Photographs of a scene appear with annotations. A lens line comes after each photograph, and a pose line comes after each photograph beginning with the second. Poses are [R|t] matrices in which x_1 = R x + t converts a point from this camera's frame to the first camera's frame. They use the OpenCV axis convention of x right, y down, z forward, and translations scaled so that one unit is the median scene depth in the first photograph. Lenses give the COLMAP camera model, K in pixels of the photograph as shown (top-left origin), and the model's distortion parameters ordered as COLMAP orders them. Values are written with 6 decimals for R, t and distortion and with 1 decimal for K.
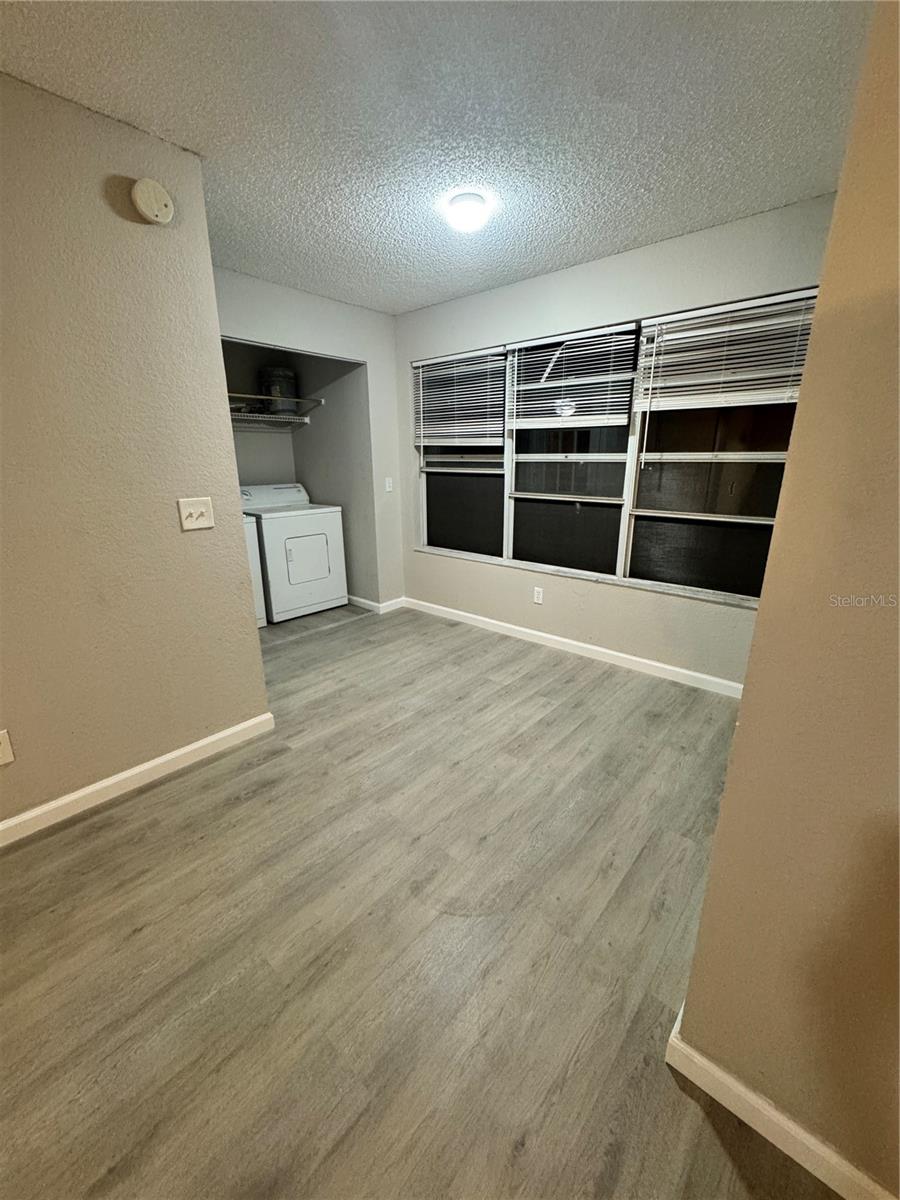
lens RADIAL K [[477.9, 0, 450.2], [0, 477.9, 598.8], [0, 0, 1]] dist [-0.002167, 0.000004]
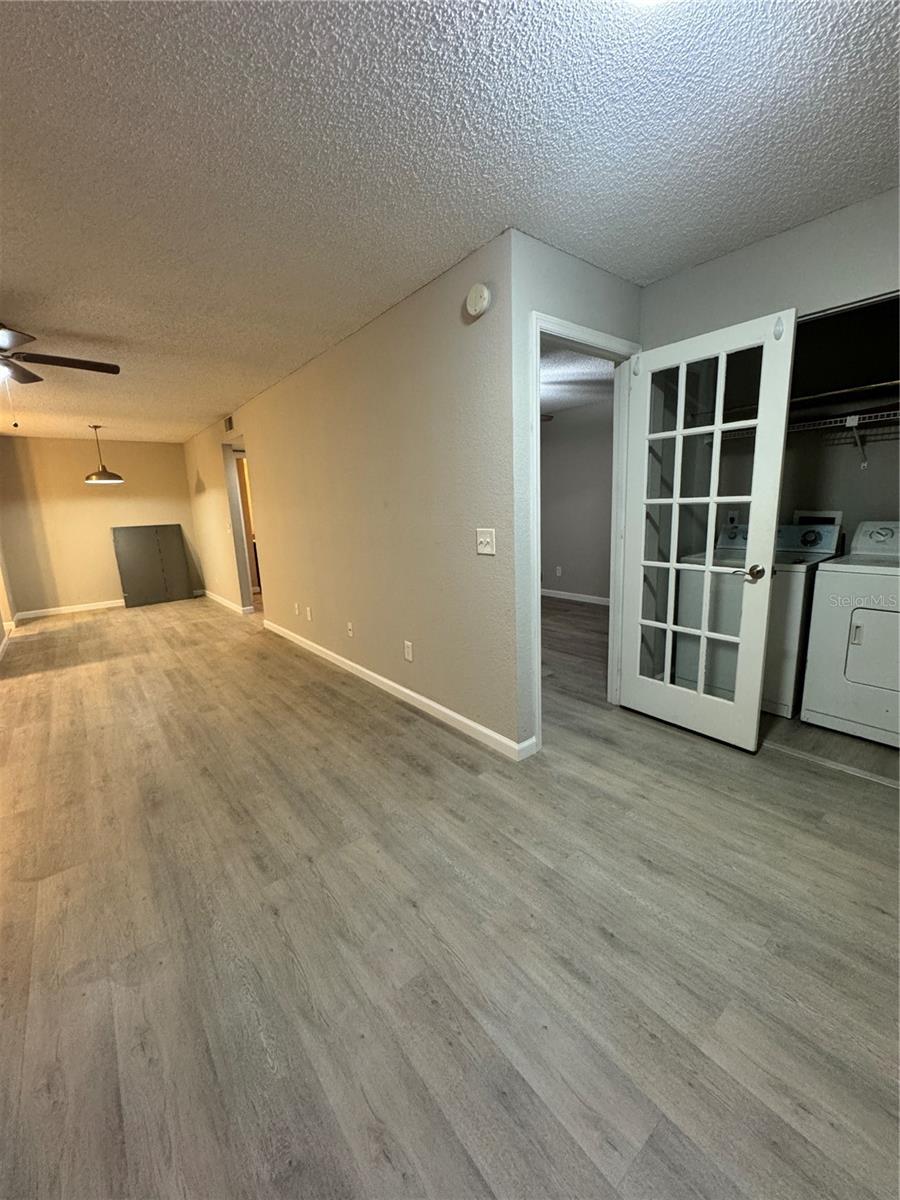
lens RADIAL K [[477.9, 0, 450.2], [0, 477.9, 598.8], [0, 0, 1]] dist [-0.002167, 0.000004]
pose [[-0.174436, 0.204080, -0.963288, 0.484722], [-0.237664, 0.940637, 0.242319, -0.227576], [0.955556, 0.271208, -0.115578, 0.796604]]
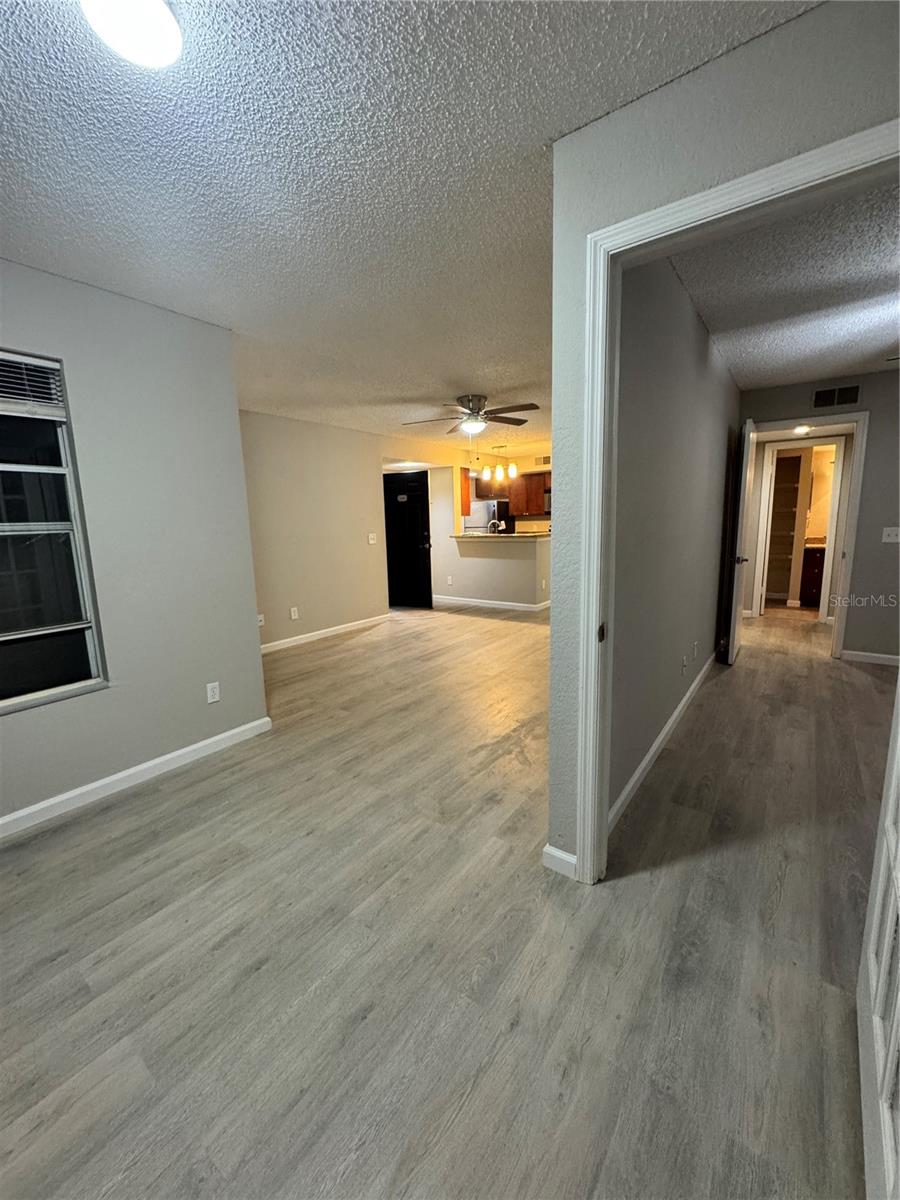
lens RADIAL K [[477.9, 0, 450.2], [0, 477.9, 598.8], [0, 0, 1]] dist [-0.002167, 0.000004]
pose [[-0.995722, 0.045753, -0.080276, -0.165024], [0.006415, 0.900932, 0.433914, -0.381514], [0.092176, 0.431542, -0.897371, 1.320576]]
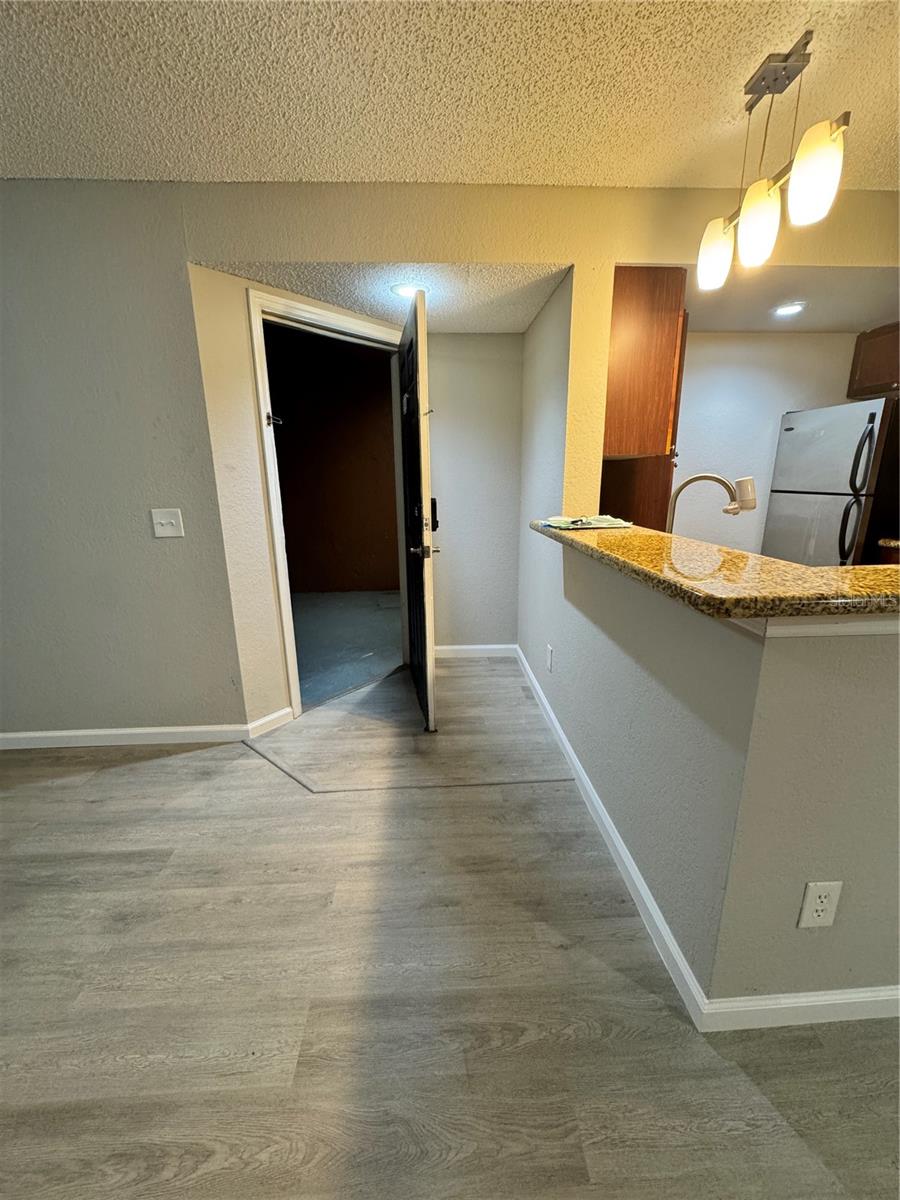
lens RADIAL K [[477.9, 0, 450.2], [0, 477.9, 598.8], [0, 0, 1]] dist [-0.002167, 0.000004]
pose [[-0.698020, -0.161959, 0.697522, -0.885242], [0.219407, 0.878862, 0.423629, 0.204470], [-0.681636, 0.448743, -0.577928, -0.625967]]
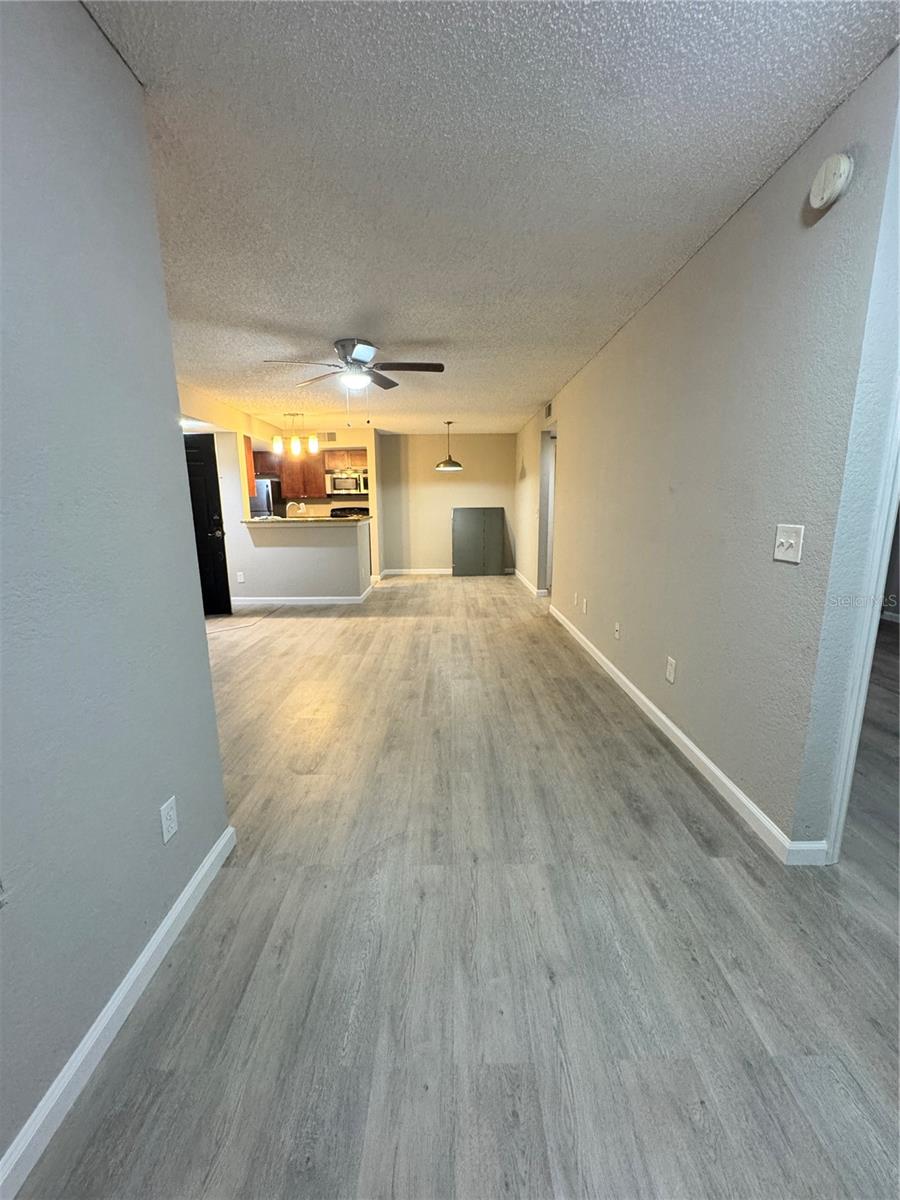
lens RADIAL K [[479.2, 0, 450.4], [0, 479.2, 598.4], [0, 0, 1]] dist [-0.002180, -0.000097]
pose [[-0.747814, 0.144009, -0.648101, 0.337863], [-0.172609, 0.900449, 0.399246, -0.235702], [0.641077, 0.410429, -0.648512, 0.877728]]
